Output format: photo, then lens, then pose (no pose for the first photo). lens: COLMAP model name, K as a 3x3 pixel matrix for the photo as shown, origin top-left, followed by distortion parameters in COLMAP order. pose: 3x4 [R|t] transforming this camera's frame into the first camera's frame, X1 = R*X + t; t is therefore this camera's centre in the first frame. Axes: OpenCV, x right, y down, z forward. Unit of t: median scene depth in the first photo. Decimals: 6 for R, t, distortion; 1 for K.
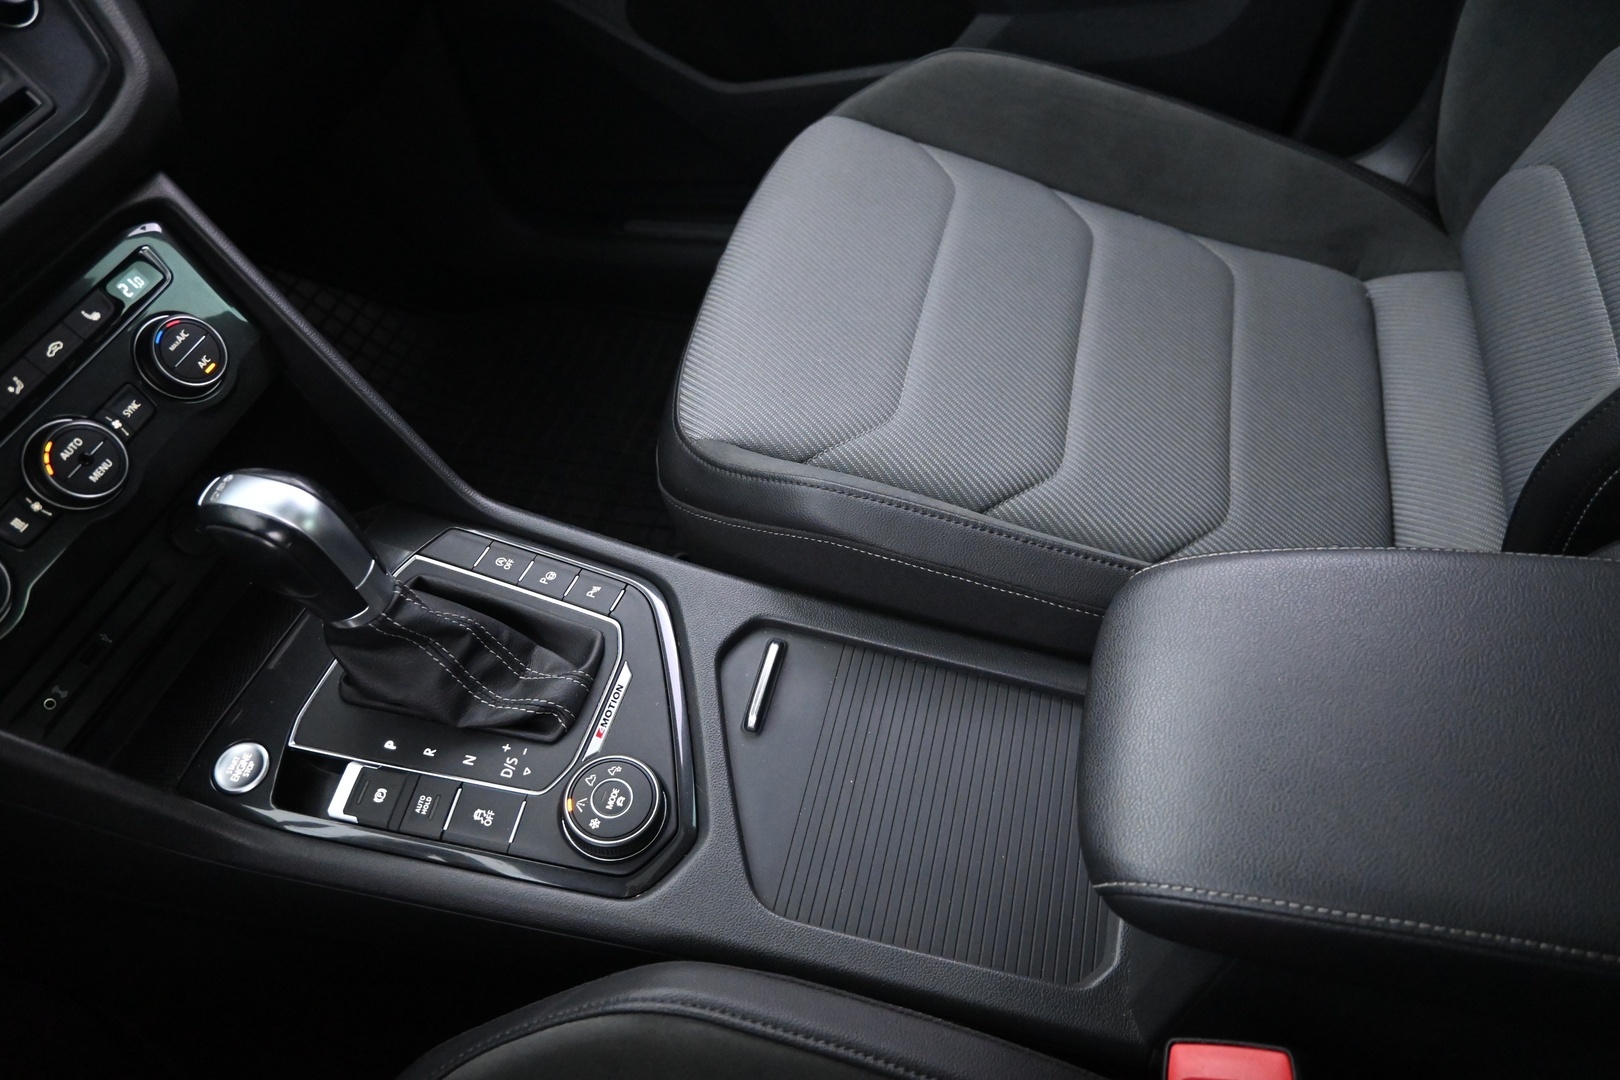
lens RADIAL K [[1122.1, 0, 810.0], [0, 1122.1, 540.0], [0, 0, 1]] dist [-0.004353, 0.000072]
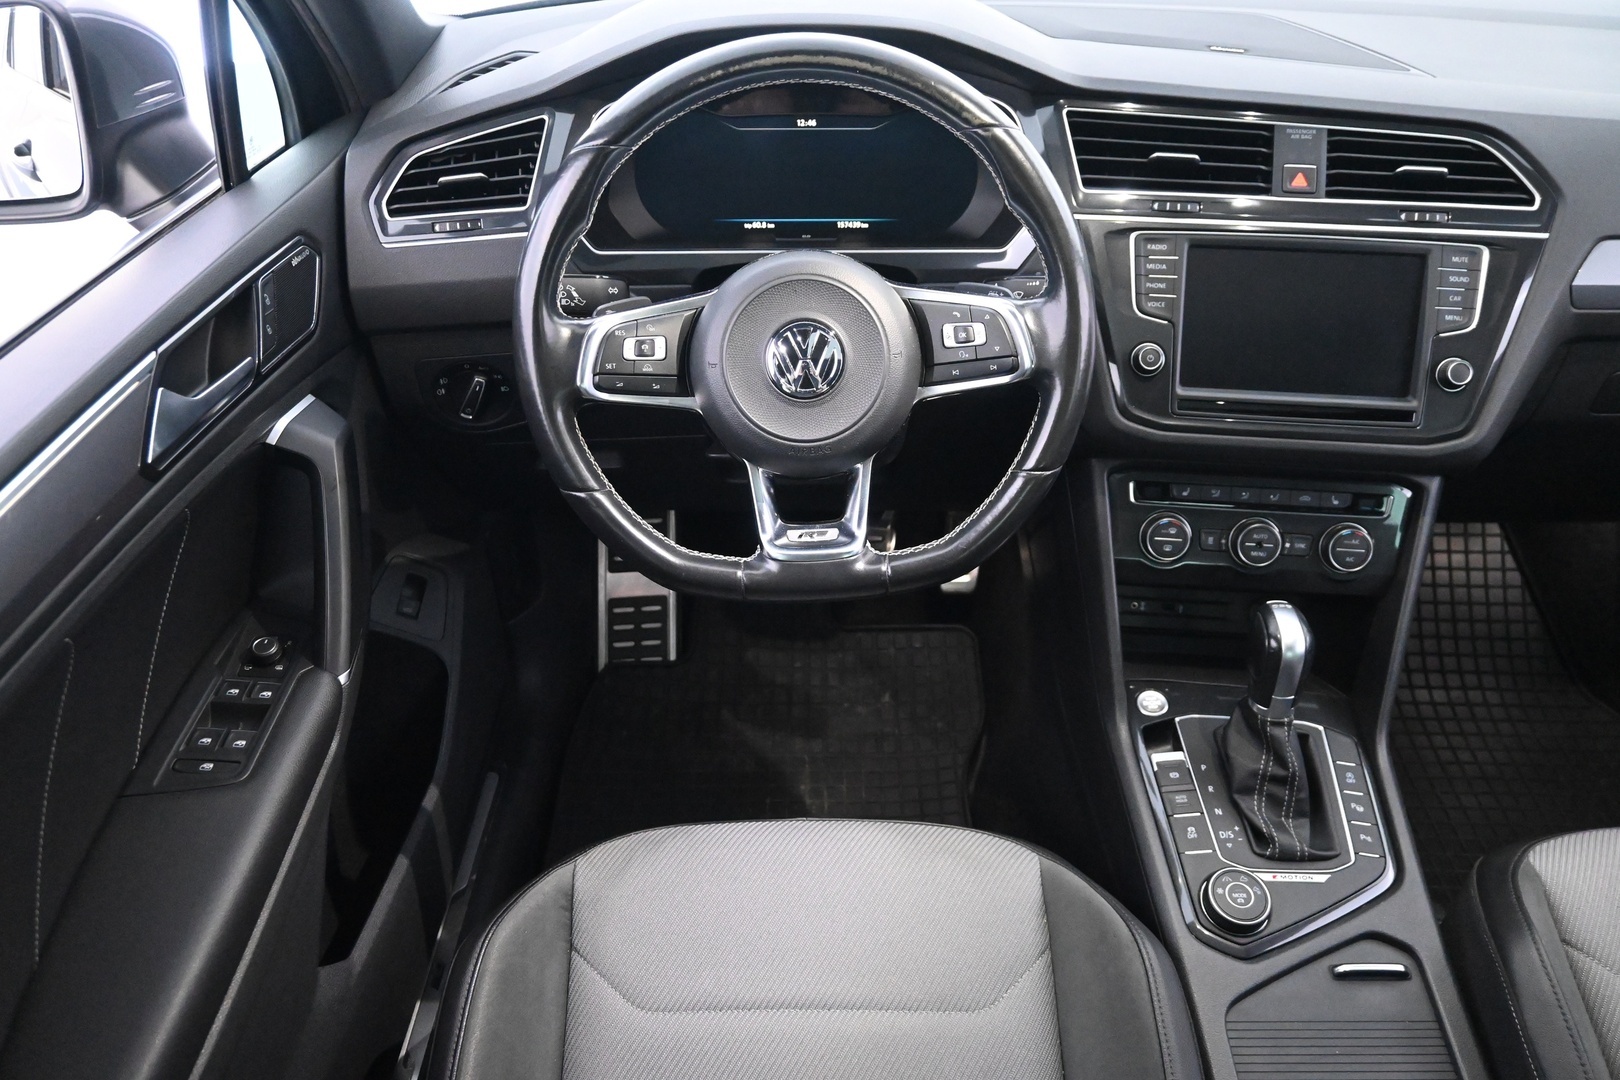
lens RADIAL K [[1194.5, 0, 810.0], [0, 1194.5, 540.0], [0, 0, 1]] dist [0.004340, 0.003379]
pose [[0.244979, 0.685301, -0.685819, 0.463940], [-0.777258, 0.561649, 0.283583, -0.054492], [0.579530, 0.463587, 0.670248, -0.675327]]
